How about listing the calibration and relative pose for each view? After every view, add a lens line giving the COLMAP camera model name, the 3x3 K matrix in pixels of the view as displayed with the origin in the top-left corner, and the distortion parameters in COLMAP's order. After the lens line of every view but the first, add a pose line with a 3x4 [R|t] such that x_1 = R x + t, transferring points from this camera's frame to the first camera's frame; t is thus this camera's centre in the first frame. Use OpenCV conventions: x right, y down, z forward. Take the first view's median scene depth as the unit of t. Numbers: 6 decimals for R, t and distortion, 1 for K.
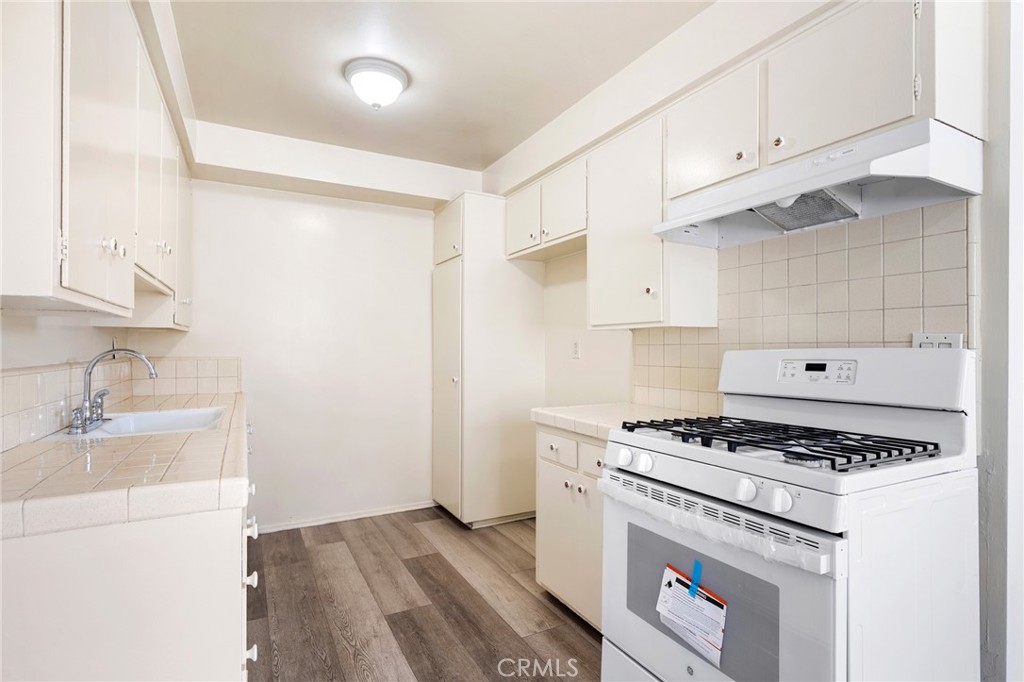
lens RADIAL K [[500.1, 0, 511.1], [0, 500.1, 344.8], [0, 0, 1]] dist [-0.003665, -0.000492]
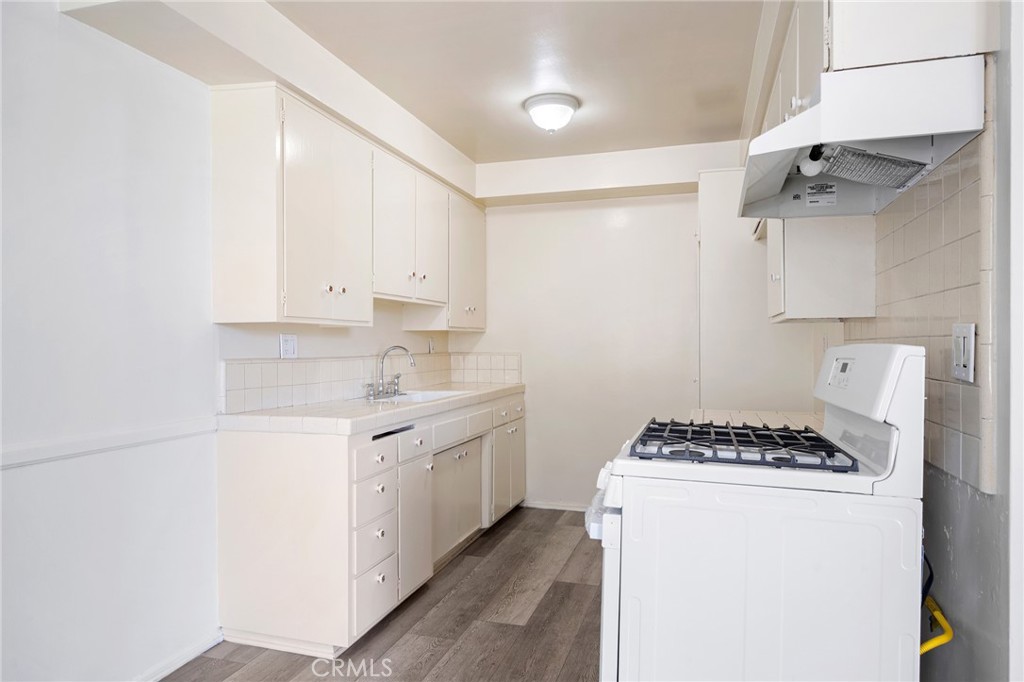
lens RADIAL K [[628.1, 0, 512.1], [0, 628.1, 343.0], [0, 0, 1]] dist [-0.010104, -0.000202]
pose [[0.707456, -0.004187, -0.706745, 0.698122], [0.006334, 0.999980, 0.000417, 0.000654], [0.706729, -0.004772, 0.707468, -0.075842]]
